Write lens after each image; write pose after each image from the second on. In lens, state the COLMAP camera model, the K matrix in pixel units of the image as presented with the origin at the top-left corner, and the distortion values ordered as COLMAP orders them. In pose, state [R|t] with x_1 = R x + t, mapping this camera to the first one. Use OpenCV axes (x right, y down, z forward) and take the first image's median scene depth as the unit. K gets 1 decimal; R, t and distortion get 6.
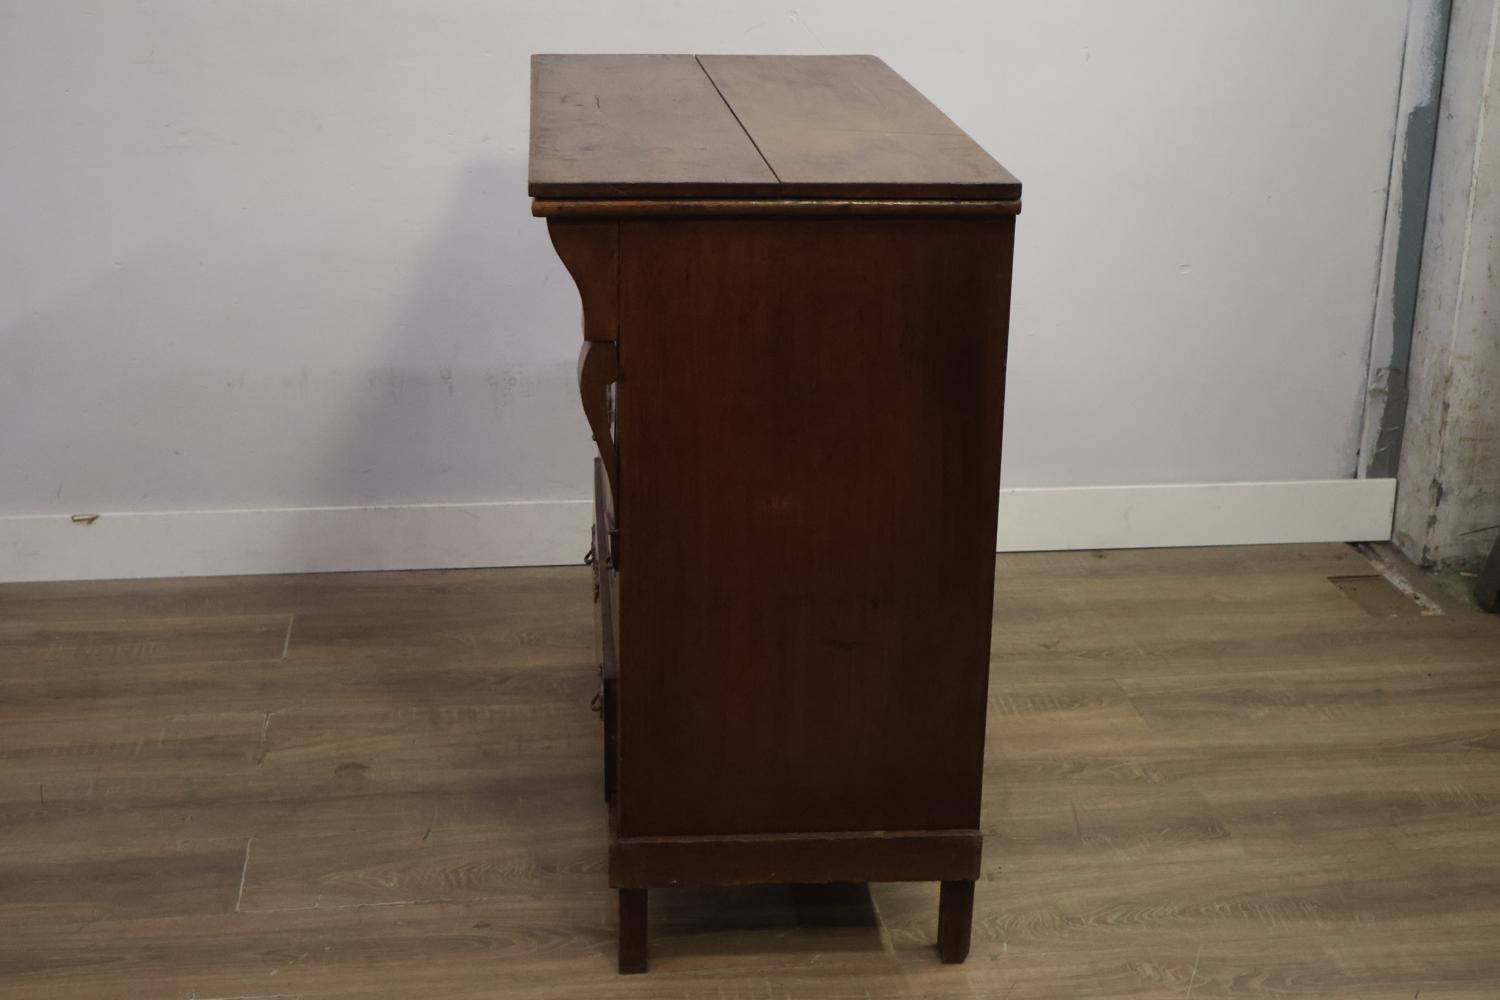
lens RADIAL K [[2137.8, 0, 748.2], [0, 2137.8, 502.8], [0, 0, 1]] dist [-0.000777, 0.000000]
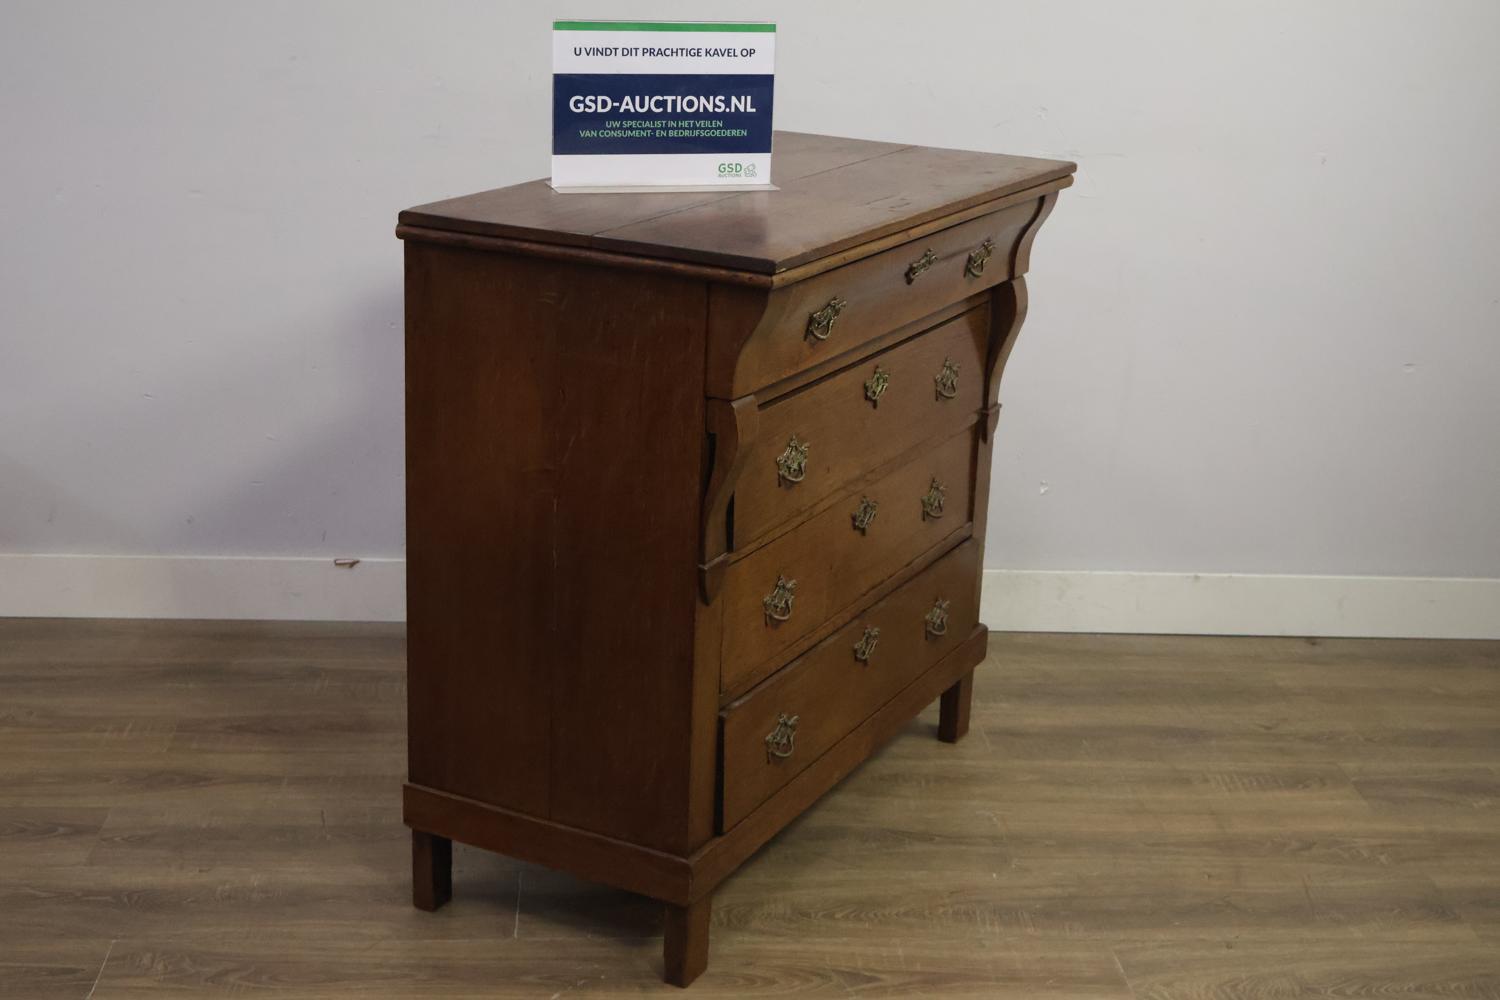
lens RADIAL K [[2137.8, 0, 741.6], [0, 2137.8, 506.9], [0, 0, 1]] dist [-0.000777, 0.000000]
pose [[0.997167, 0.042054, -0.062371, -0.058615], [-0.044024, 0.998563, -0.030557, 0.003822], [0.060996, 0.033216, 0.997585, -0.051145]]
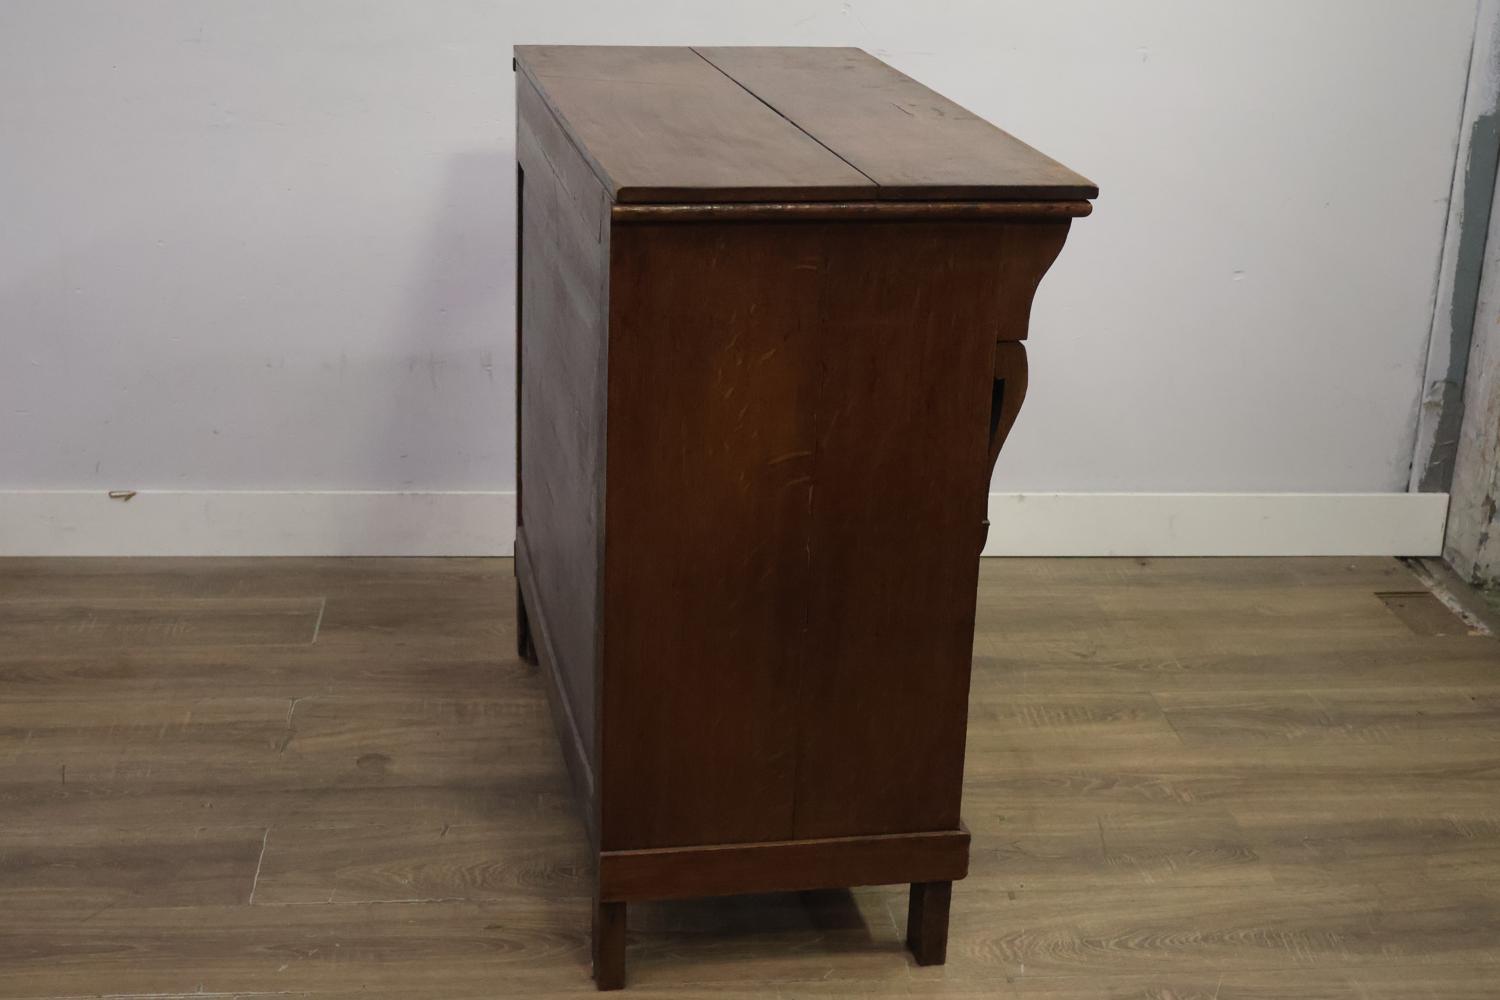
lens RADIAL K [[2137.8, 0, 747.7], [0, 2137.8, 497.4], [0, 0, 1]] dist [-0.000777, 0.000000]
pose [[0.999082, 0.030512, -0.030060, 0.013842], [-0.030202, 0.999486, 0.010713, -0.012995], [0.030372, -0.009795, 0.999491, 0.011822]]
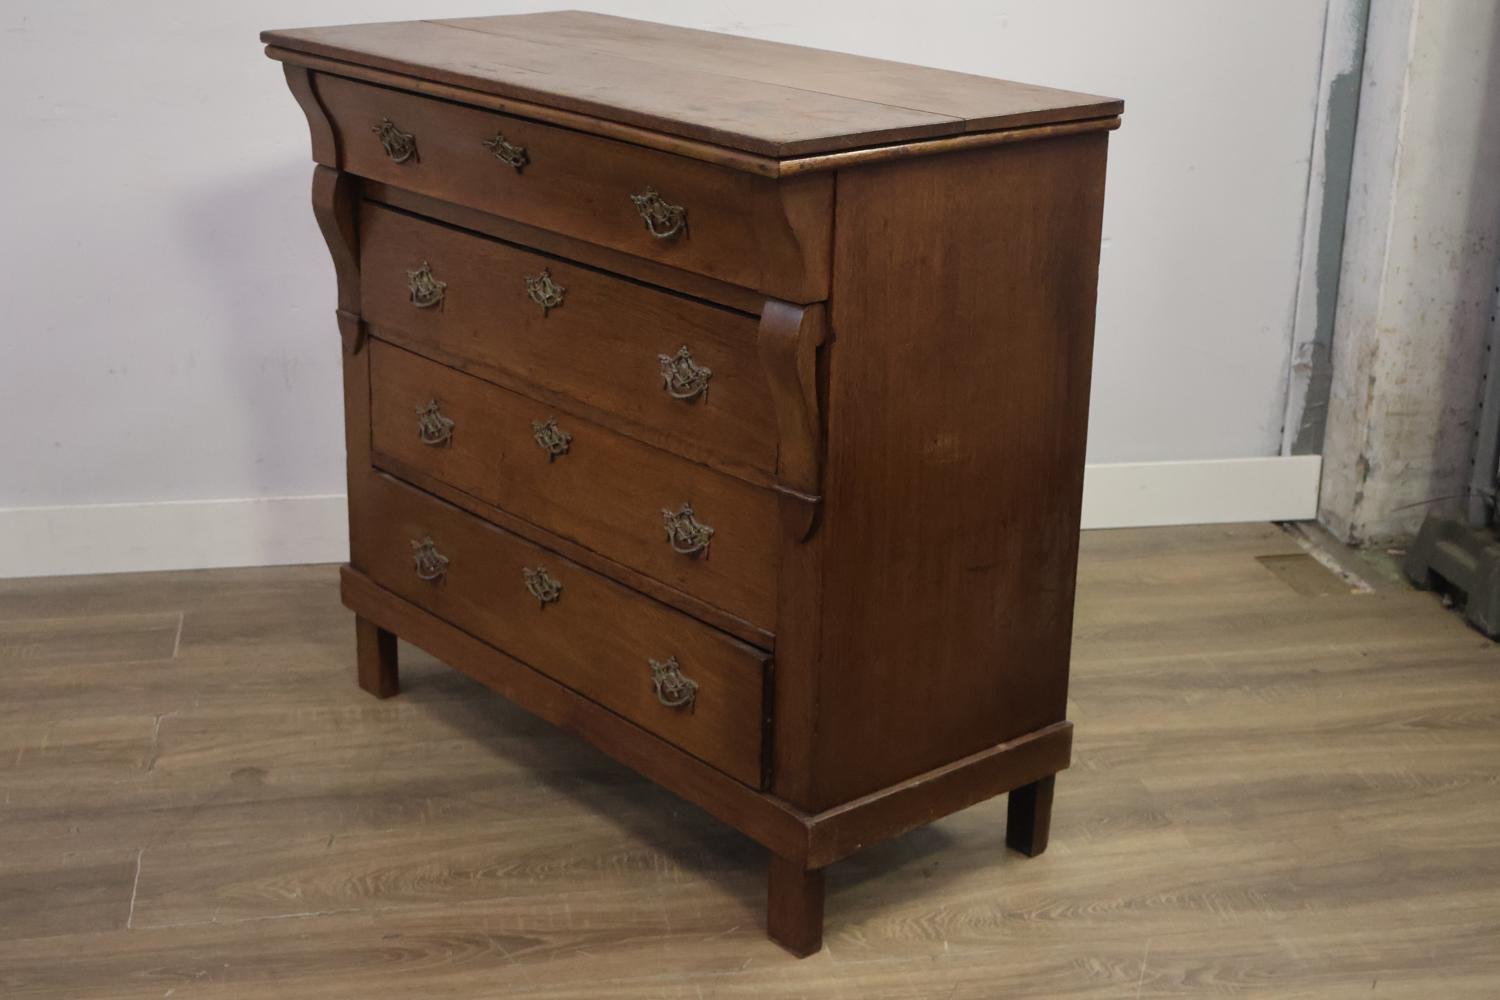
lens RADIAL K [[2137.8, 0, 749.5], [0, 2137.8, 503.4], [0, 0, 1]] dist [-0.000777, 0.000000]
pose [[0.998607, -0.014249, 0.050796, -0.010535], [0.014178, 0.999898, 0.001760, 0.006431], [-0.050815, -0.001037, 0.998708, 0.043897]]
